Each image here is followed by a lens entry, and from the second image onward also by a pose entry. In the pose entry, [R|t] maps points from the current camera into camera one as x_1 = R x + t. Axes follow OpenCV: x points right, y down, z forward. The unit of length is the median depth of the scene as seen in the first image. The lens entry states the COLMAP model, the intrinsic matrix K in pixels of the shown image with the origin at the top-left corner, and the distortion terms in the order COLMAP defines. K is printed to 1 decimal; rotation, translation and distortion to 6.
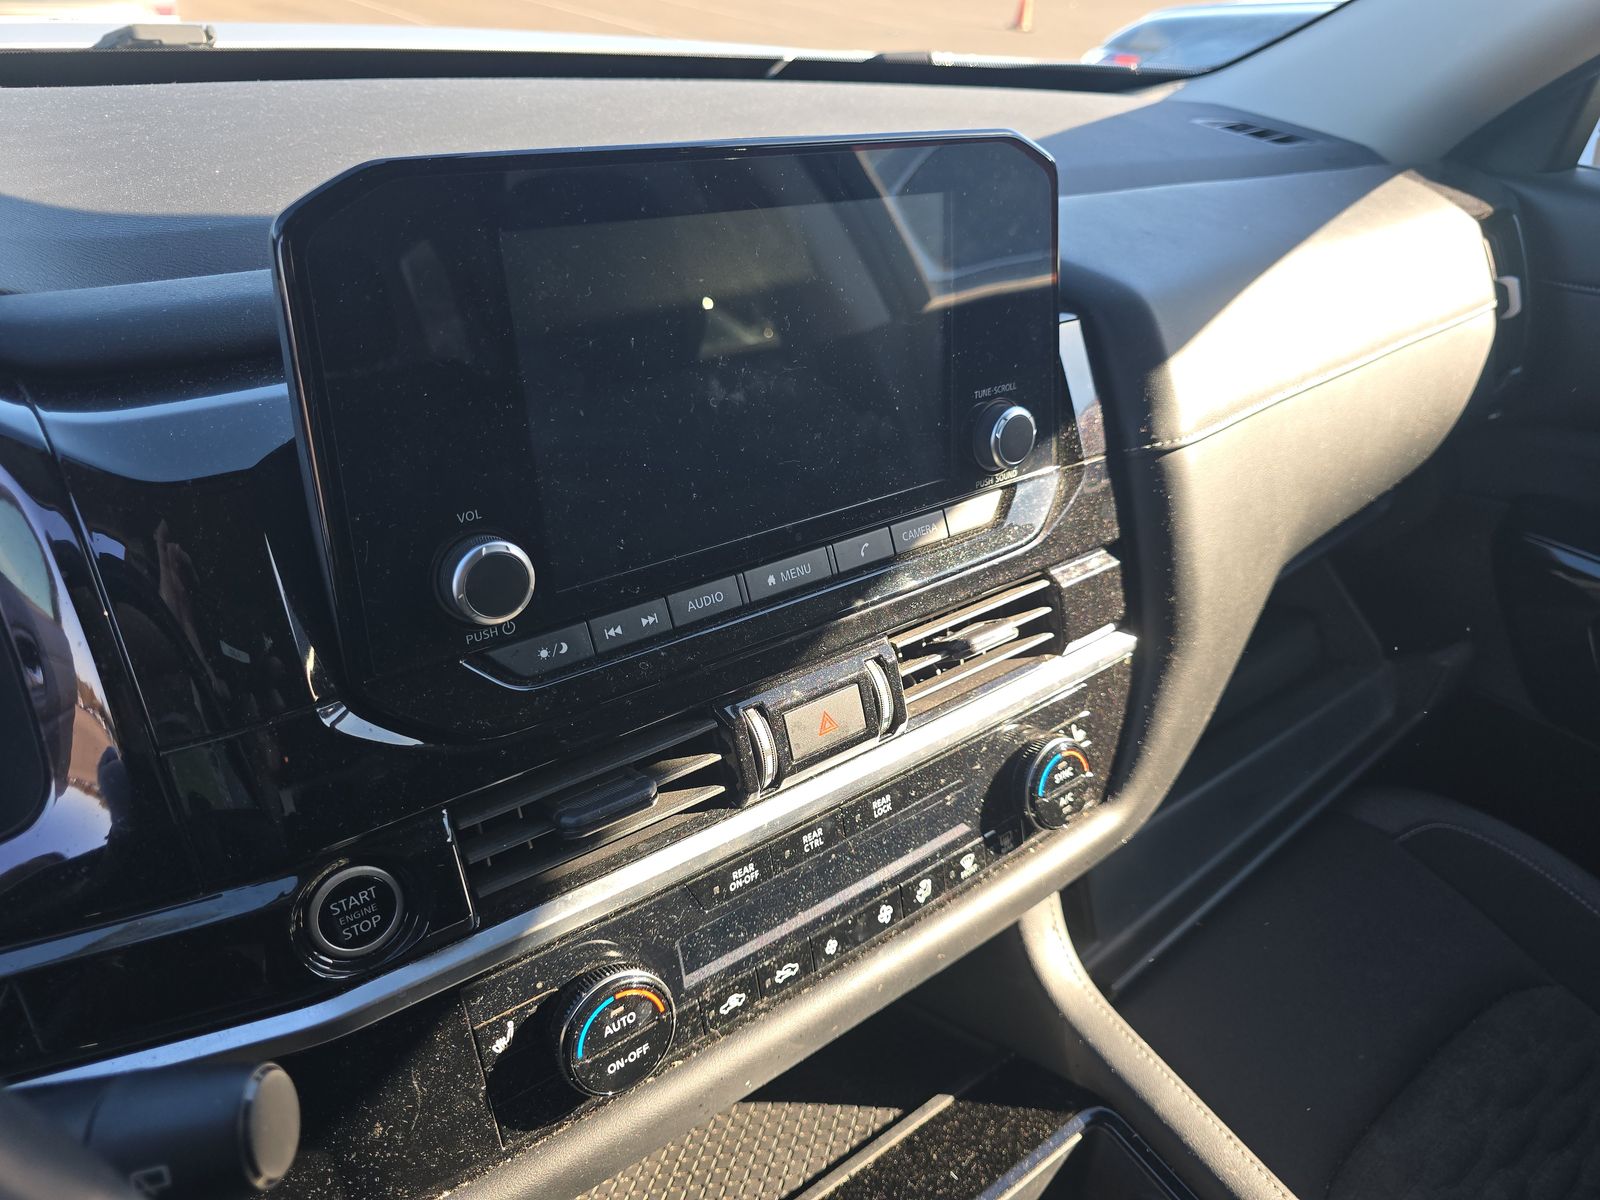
lens RADIAL K [[1098.6, 0, 800.0], [0, 1098.6, 600.0], [0, 0, 1]] dist [0.103323, -0.098126]
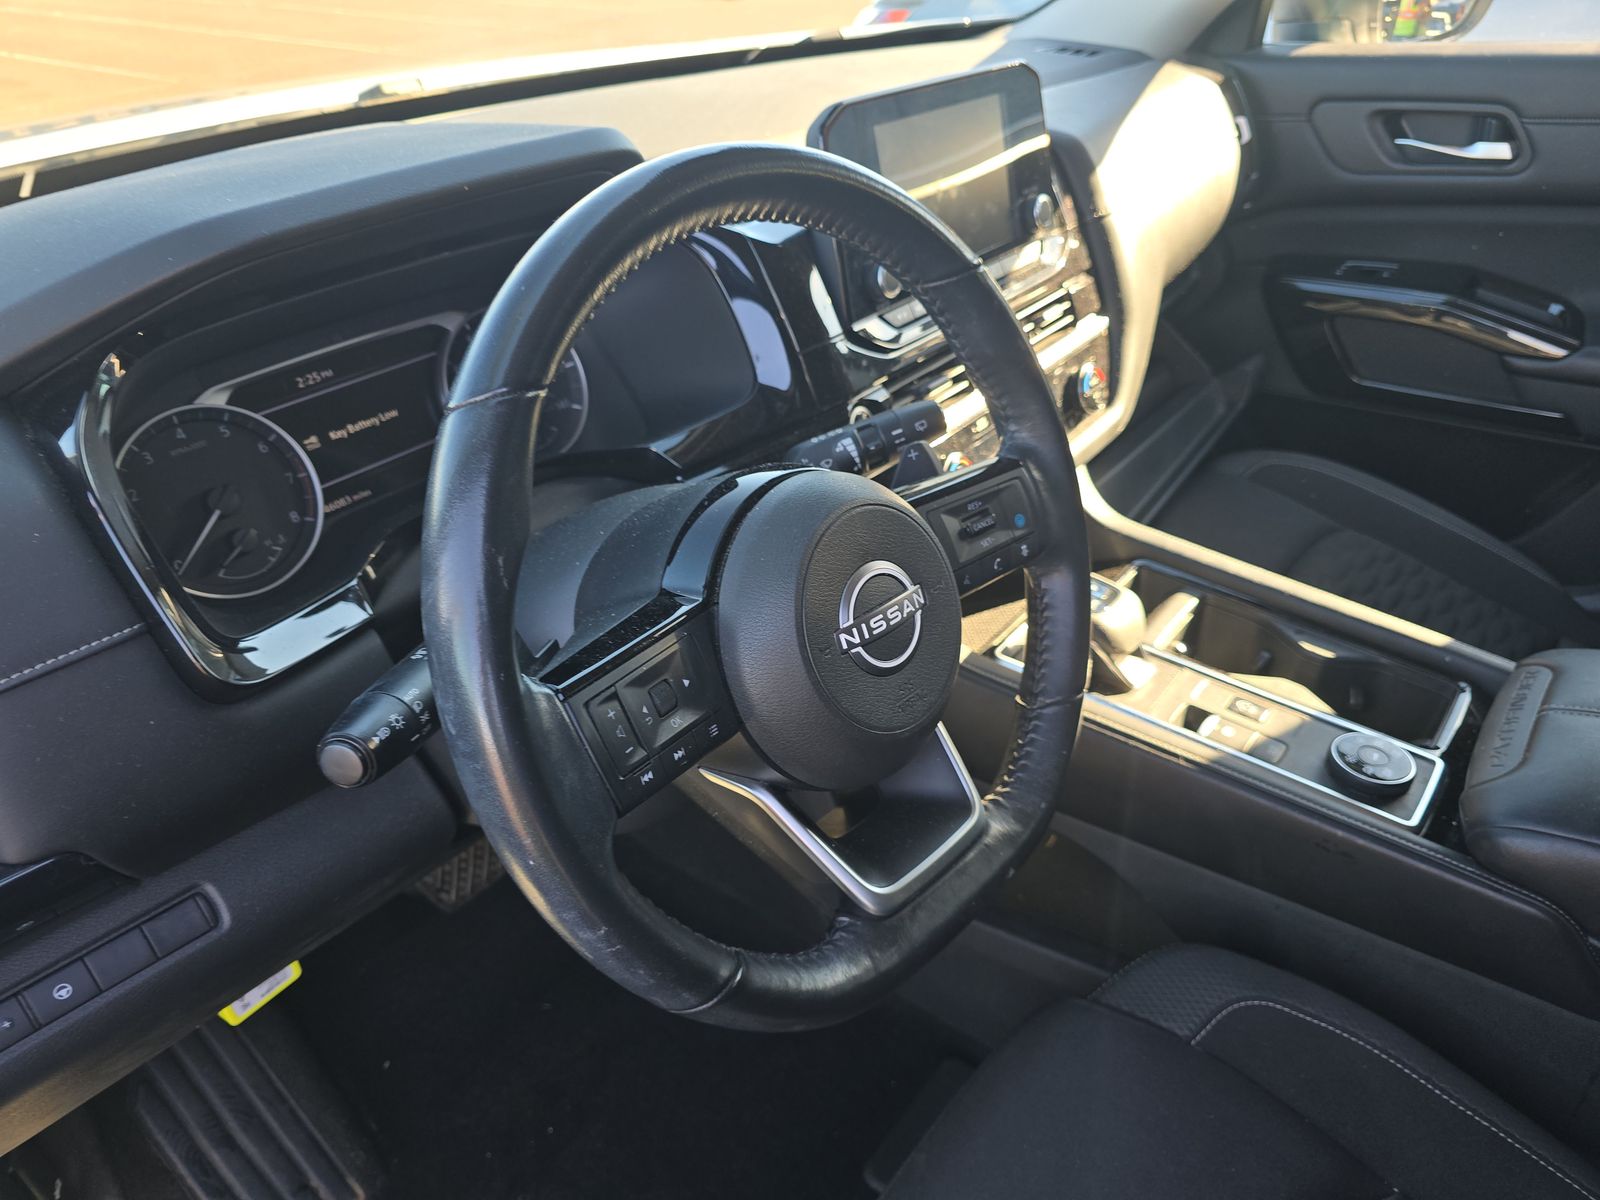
lens RADIAL K [[1098.6, 0, 800.0], [0, 1098.6, 600.0], [0, 0, 1]] dist [0.103323, -0.098126]
pose [[0.966373, -0.212917, 0.144189, -0.518668], [0.210868, 0.977069, 0.029527, 0.299776], [-0.147170, 0.001870, 0.989110, -0.720675]]
